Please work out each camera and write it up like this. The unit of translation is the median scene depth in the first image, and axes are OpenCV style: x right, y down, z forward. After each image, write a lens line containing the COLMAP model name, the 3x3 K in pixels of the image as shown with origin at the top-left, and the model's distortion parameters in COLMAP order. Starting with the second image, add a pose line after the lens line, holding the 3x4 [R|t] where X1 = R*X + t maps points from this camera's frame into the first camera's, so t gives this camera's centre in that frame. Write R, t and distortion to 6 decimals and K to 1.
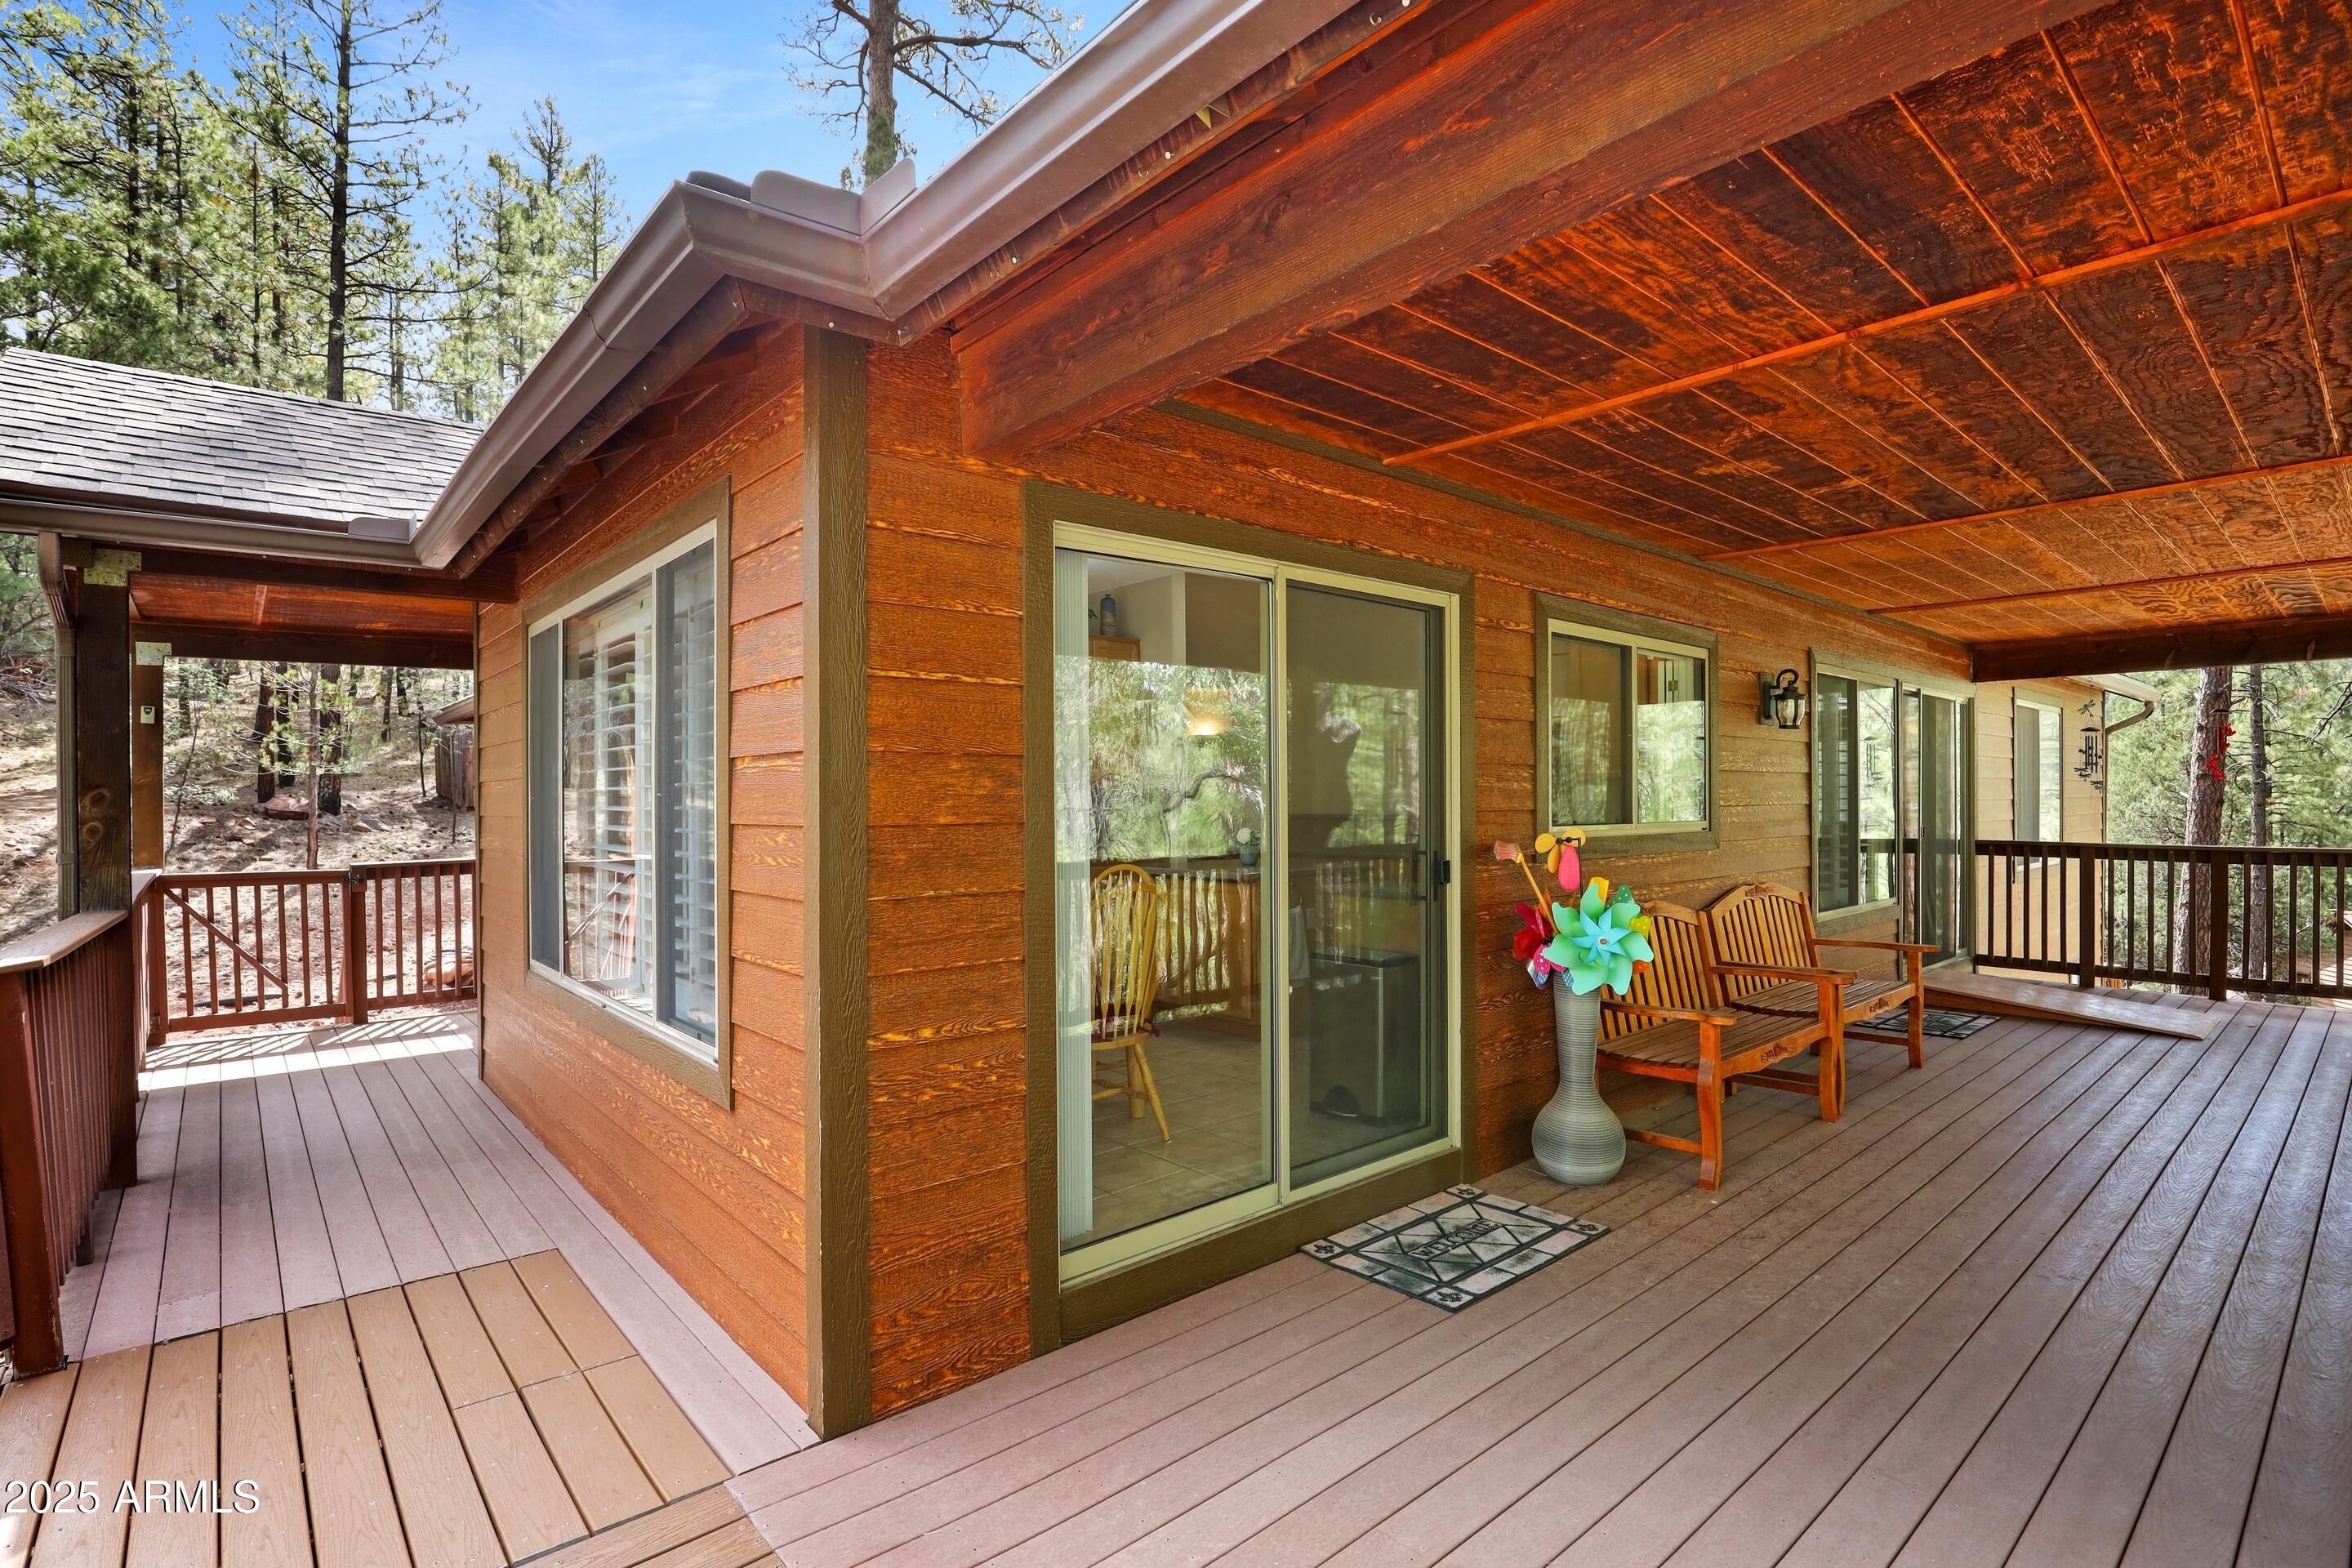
lens RADIAL K [[1102.0, 0, 1185.4], [0, 1102.0, 817.6], [0, 0, 1]] dist [-0.022147, 0.000402]
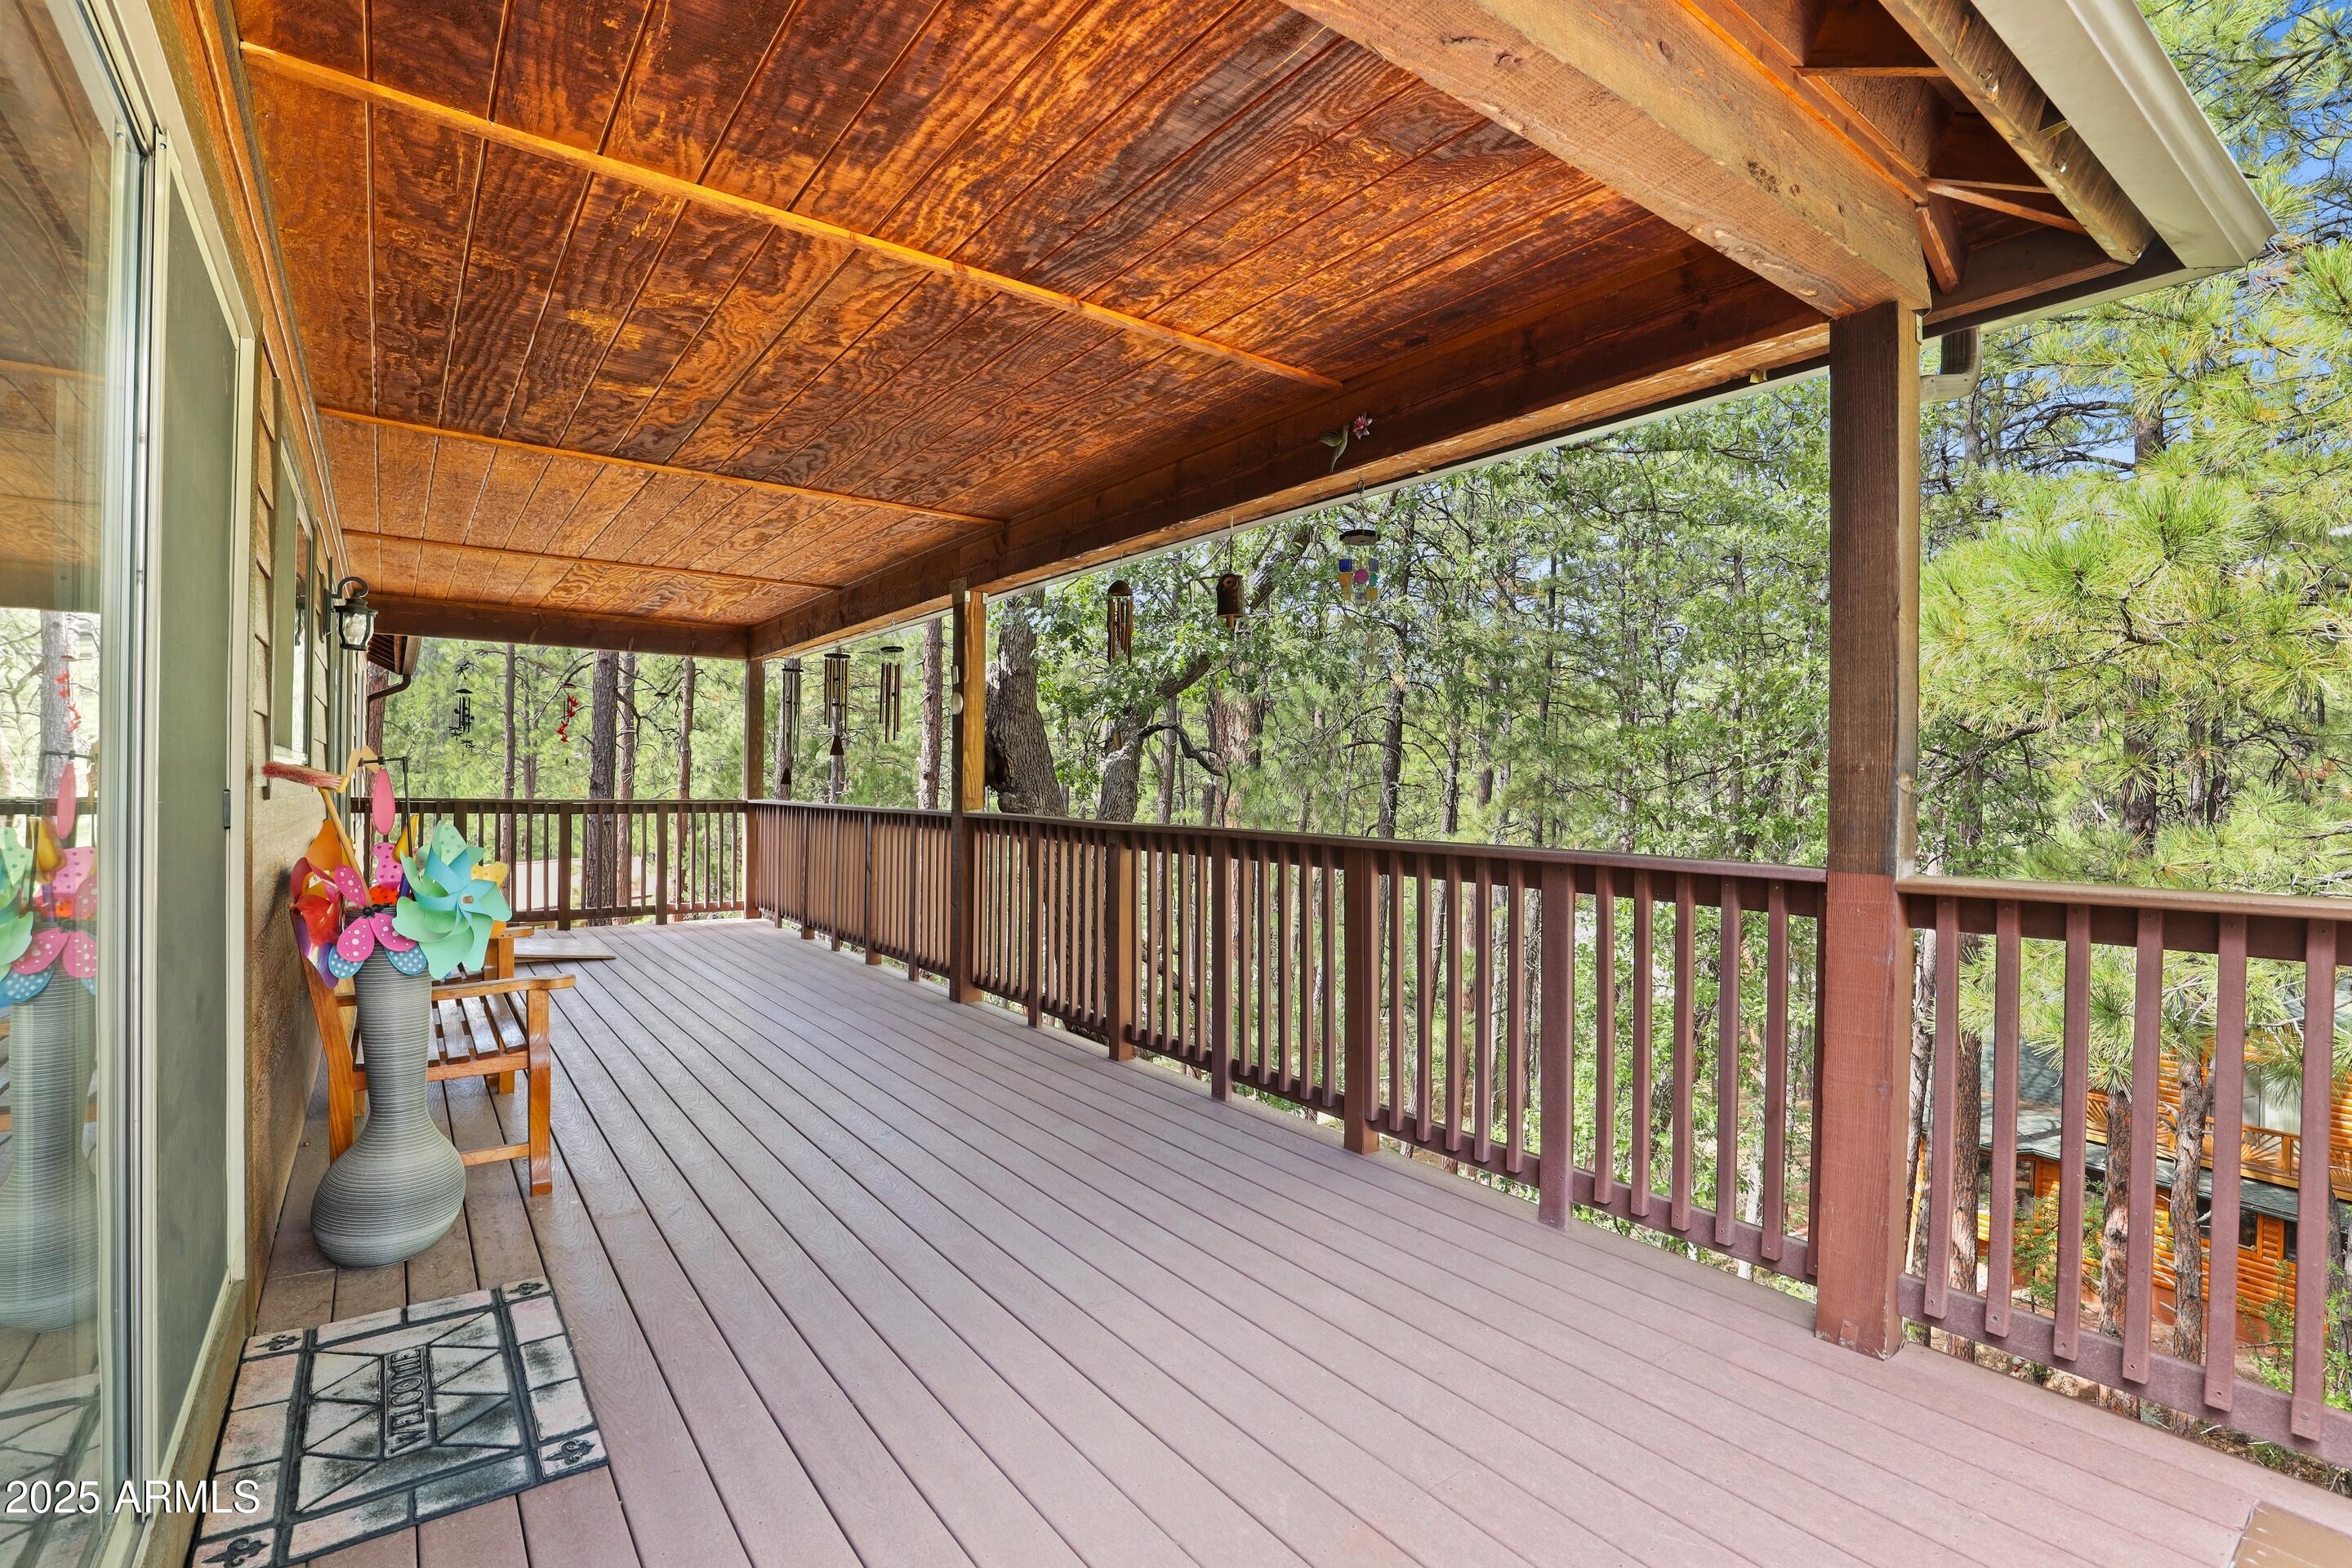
lens RADIAL K [[1078.5, 0, 1129.3], [0, 1078.5, 789.7], [0, 0, 1]] dist [-0.024532, -0.000039]
pose [[0.113653, 0.005209, 0.993507, -0.289366], [0.002870, 0.999980, -0.005571, 0.049385], [-0.993516, 0.003484, 0.113636, 0.523125]]
